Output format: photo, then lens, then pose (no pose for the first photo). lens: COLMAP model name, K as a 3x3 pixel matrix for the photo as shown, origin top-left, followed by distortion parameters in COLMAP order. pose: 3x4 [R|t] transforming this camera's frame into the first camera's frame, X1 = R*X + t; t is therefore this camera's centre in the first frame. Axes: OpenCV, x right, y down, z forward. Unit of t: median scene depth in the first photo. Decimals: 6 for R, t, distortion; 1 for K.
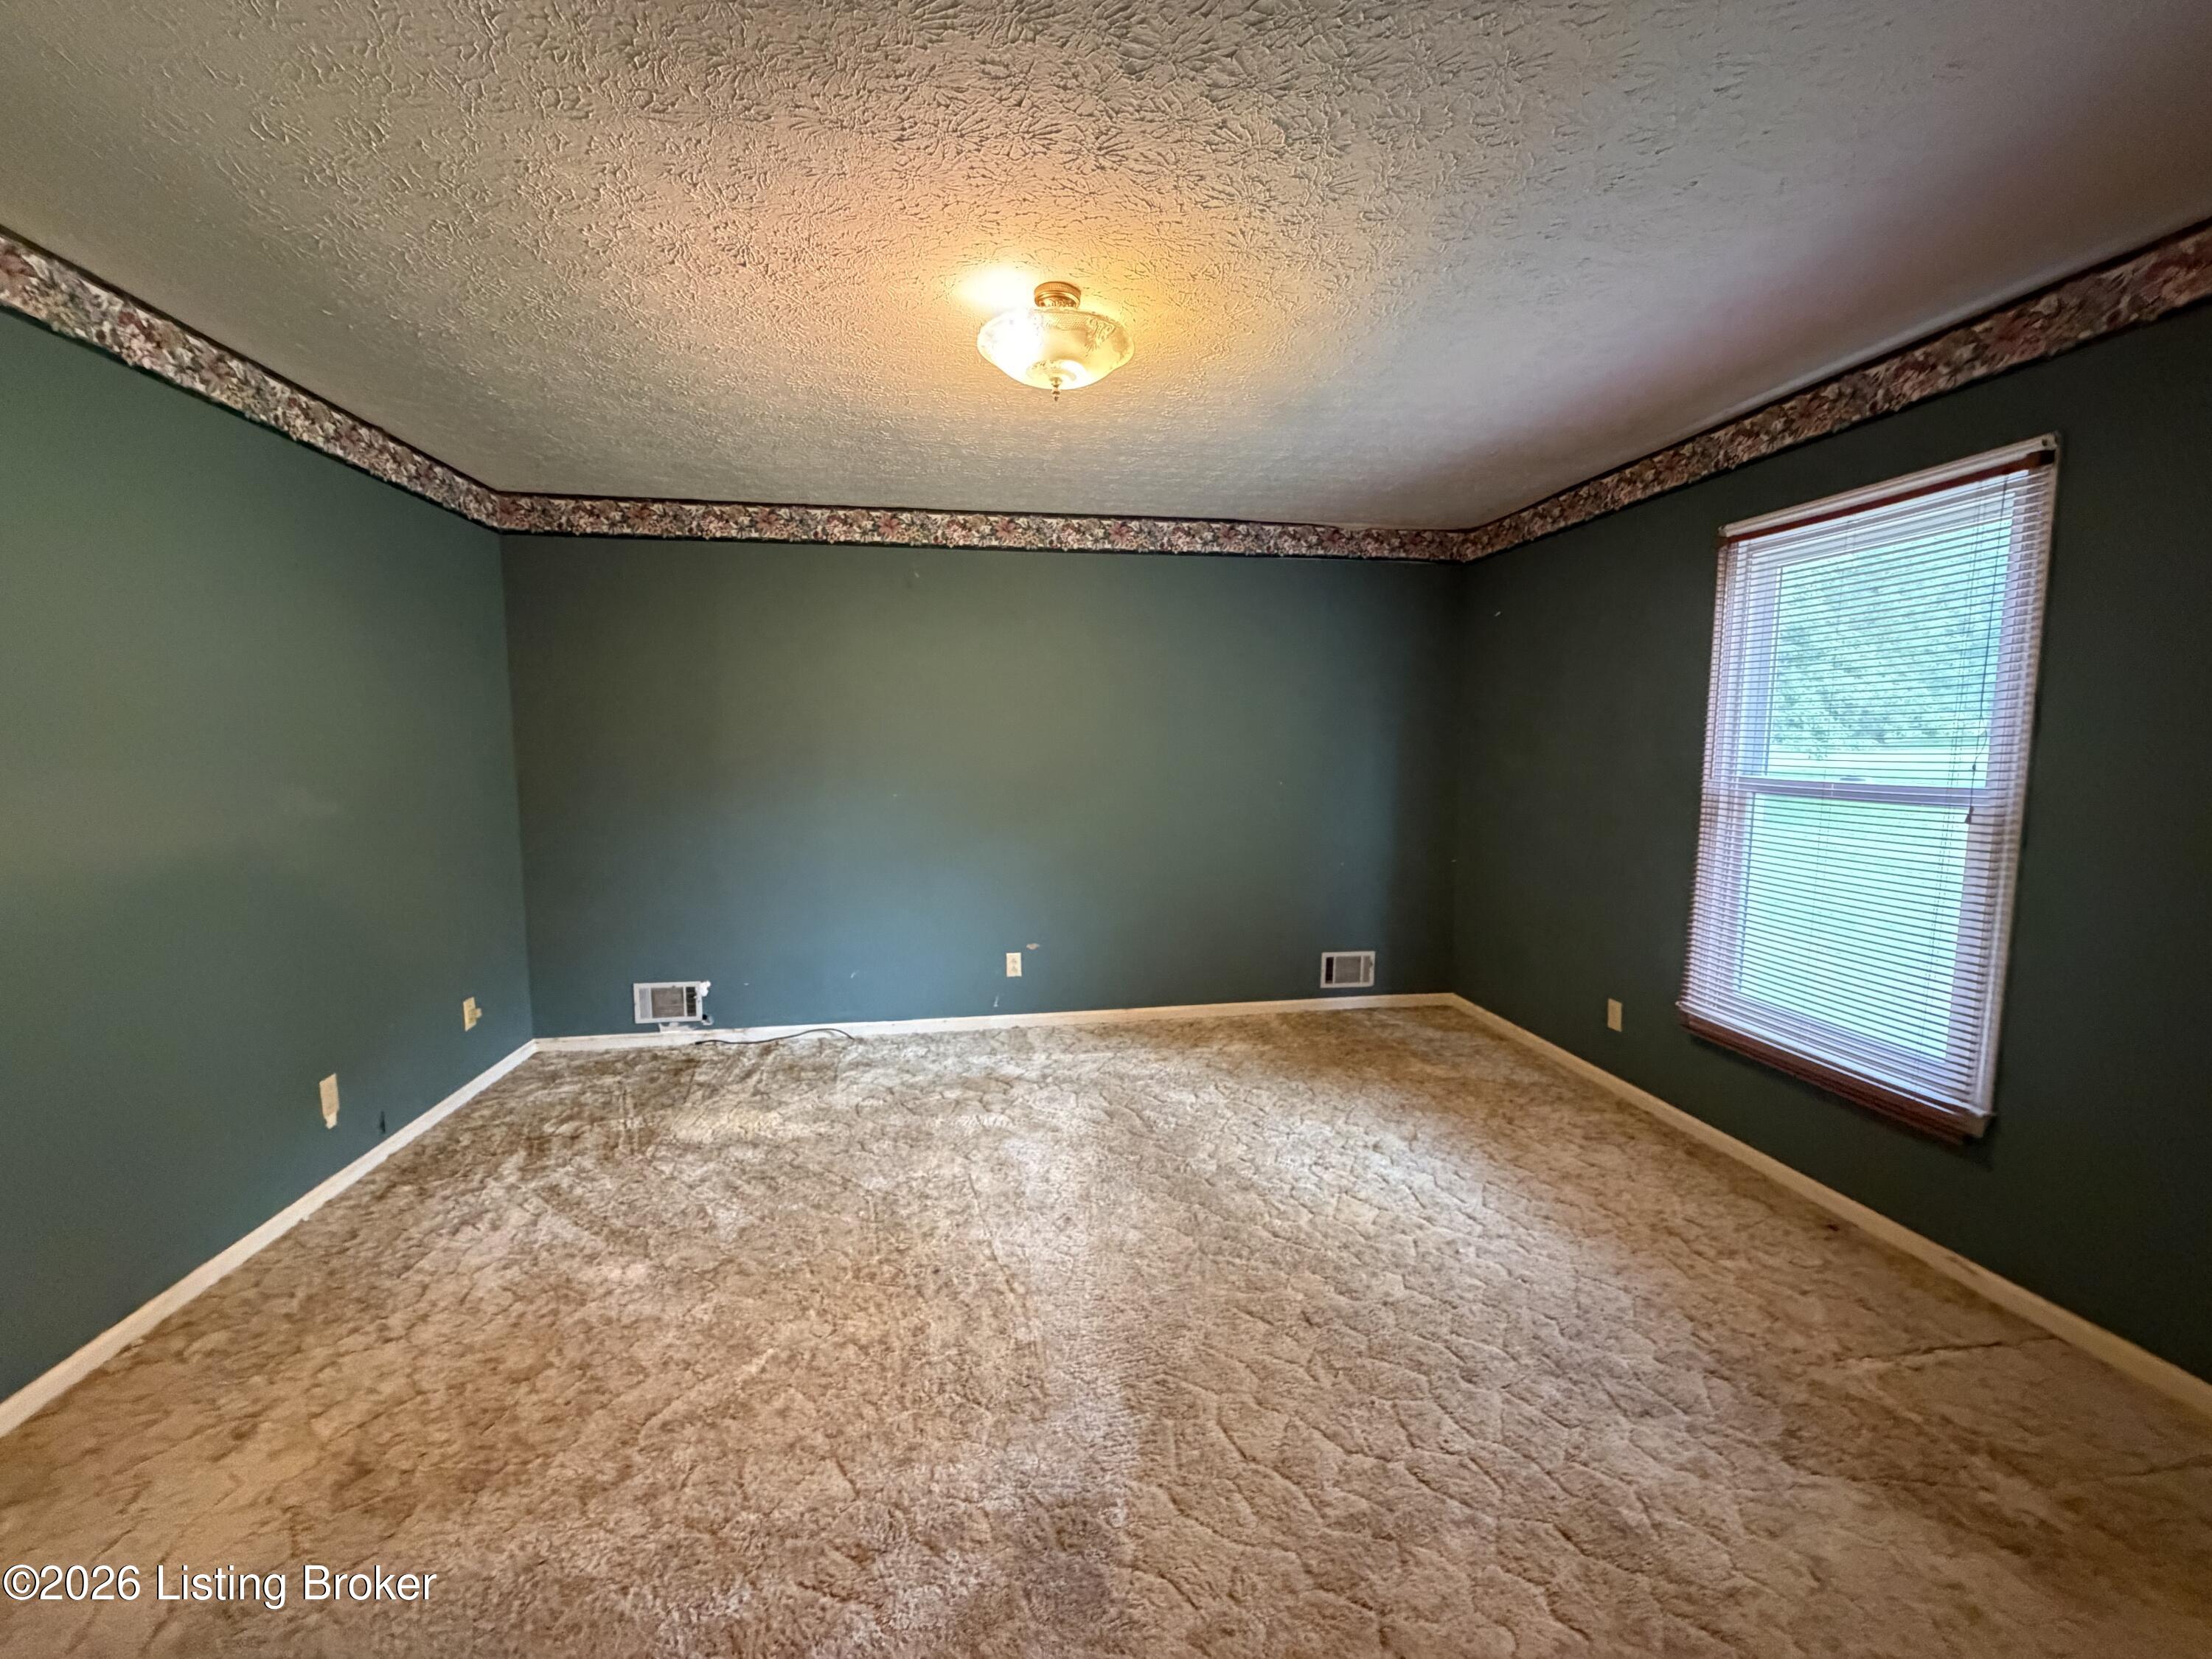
lens RADIAL K [[889.8, 0, 1105.0], [0, 889.8, 829.5], [0, 0, 1]] dist [0.000261, 0.000301]
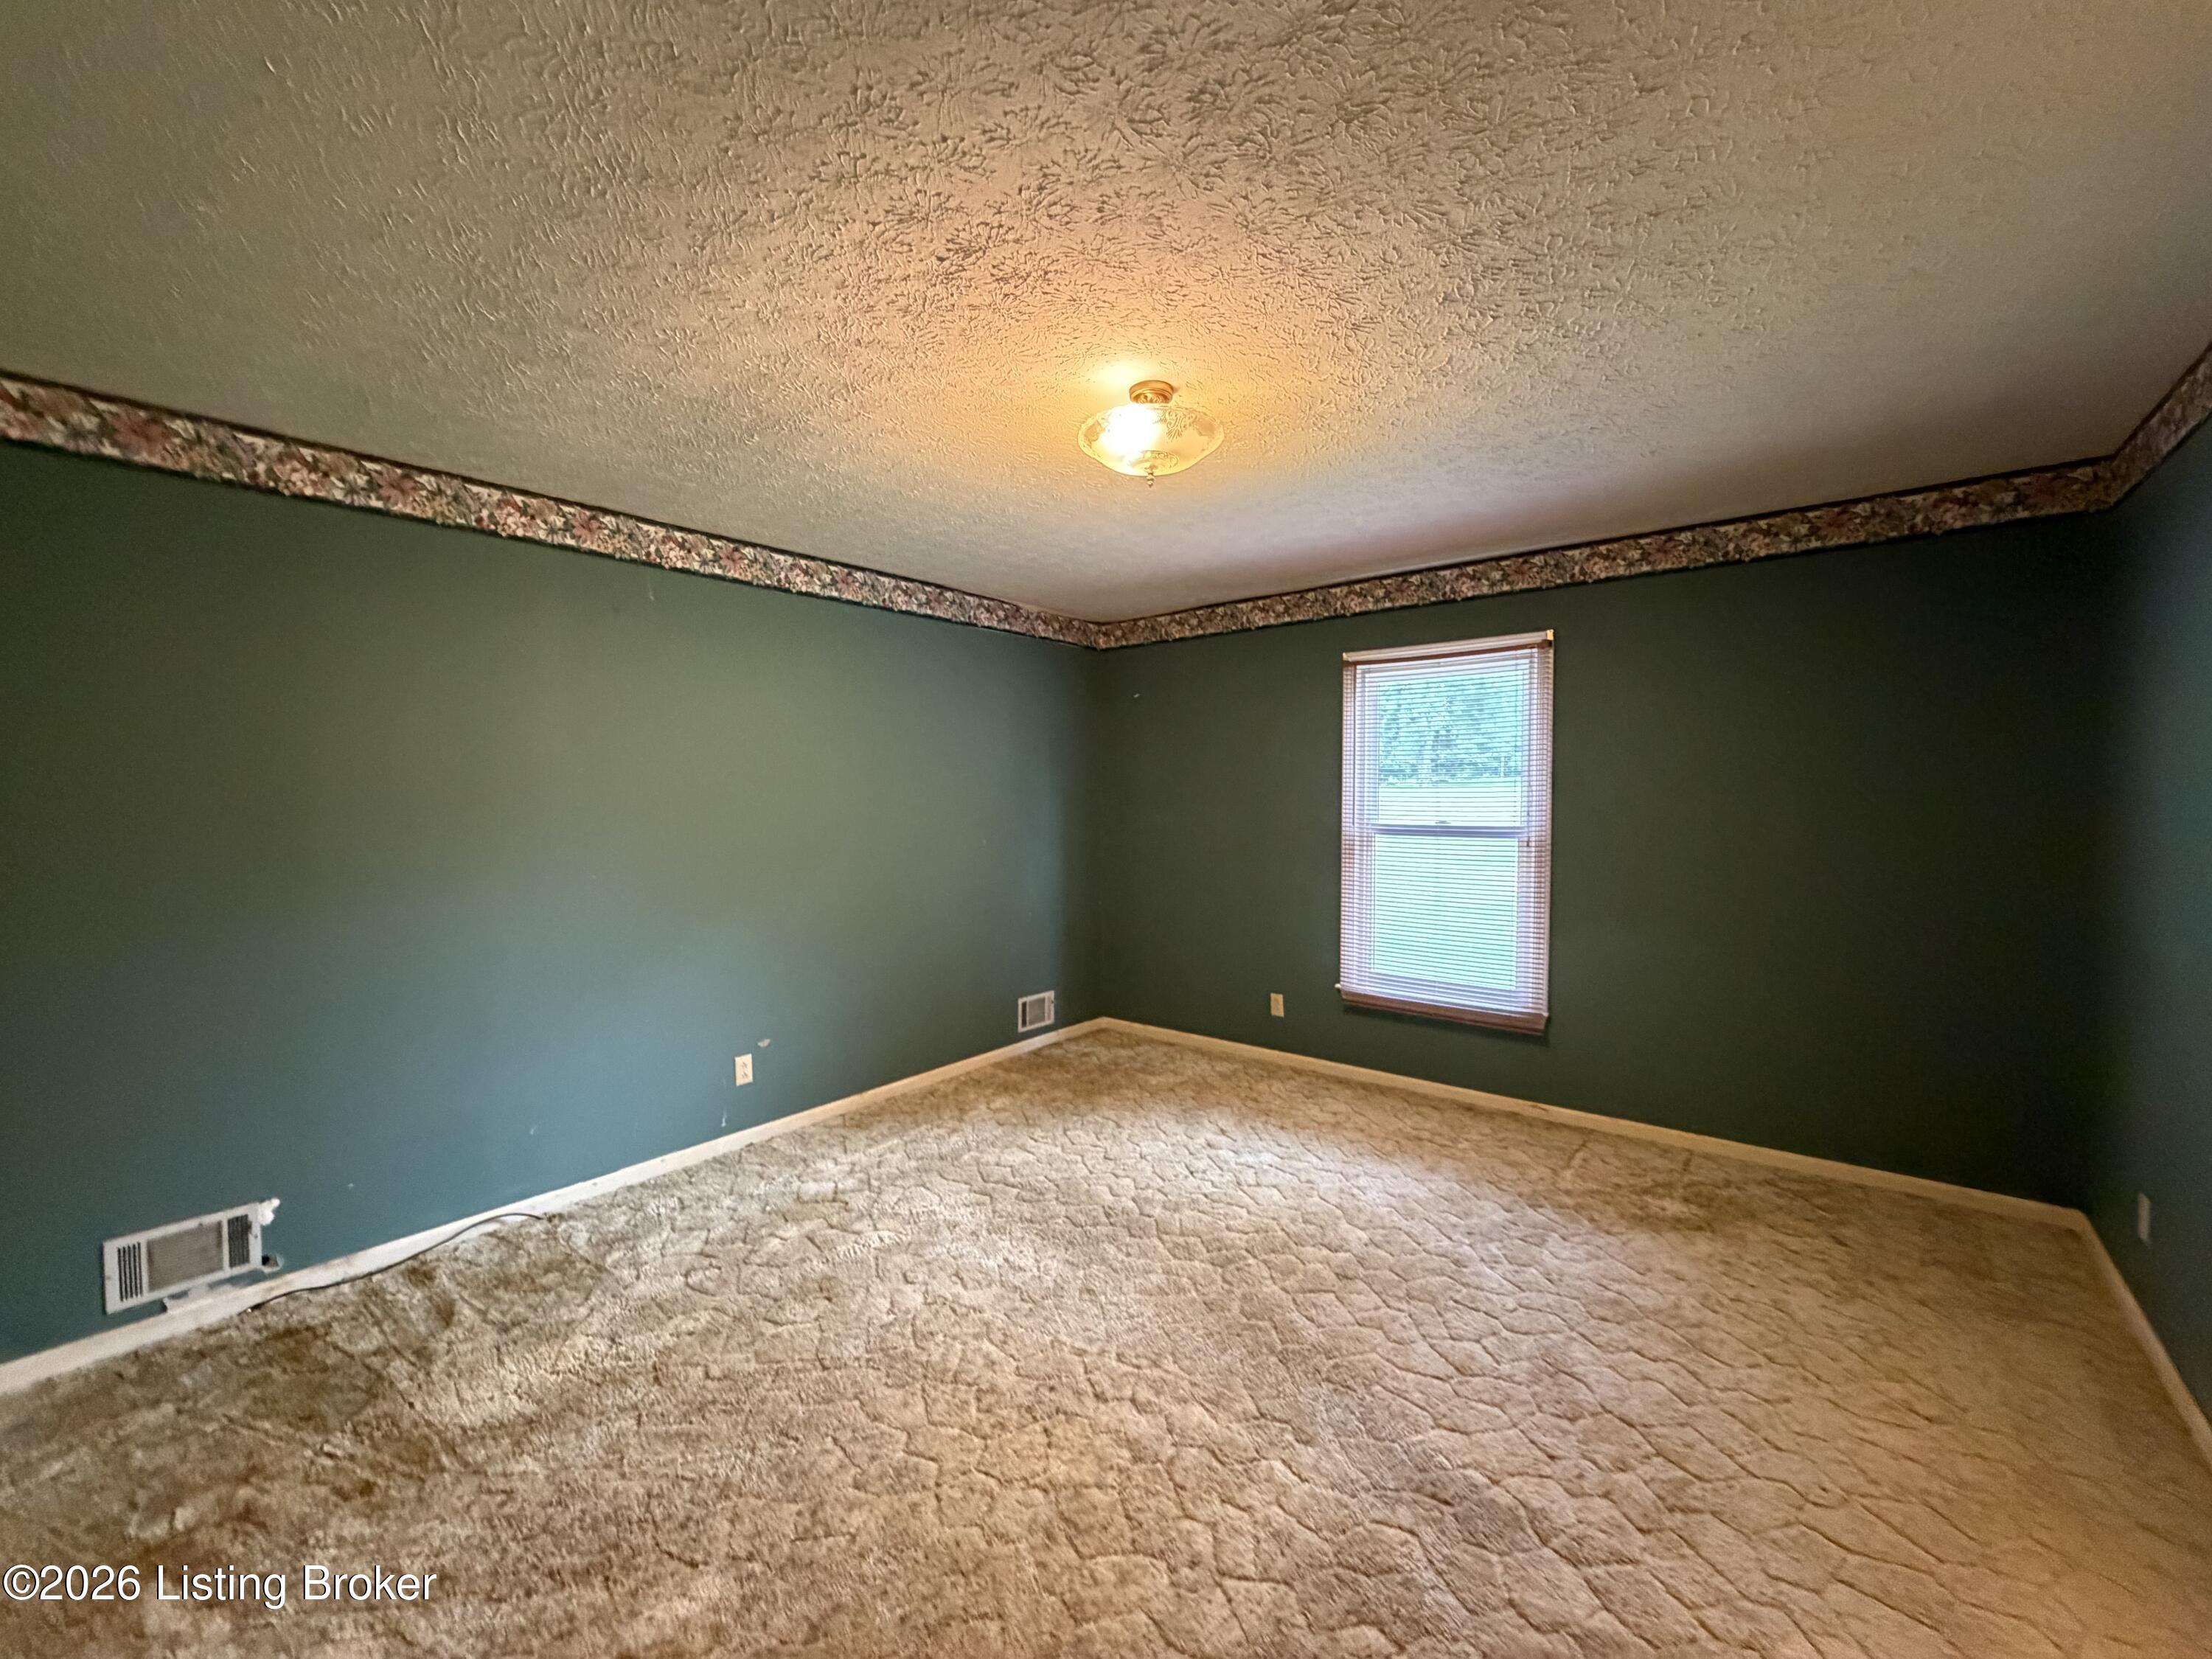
lens RADIAL K [[889.8, 0, 1105.0], [0, 889.8, 829.5], [0, 0, 1]] dist [0.000261, 0.000301]
pose [[0.741857, -0.030181, 0.669878, -0.451087], [0.071930, 0.996804, -0.034748, -0.022059], [-0.666689, 0.073962, 0.741657, 0.151881]]
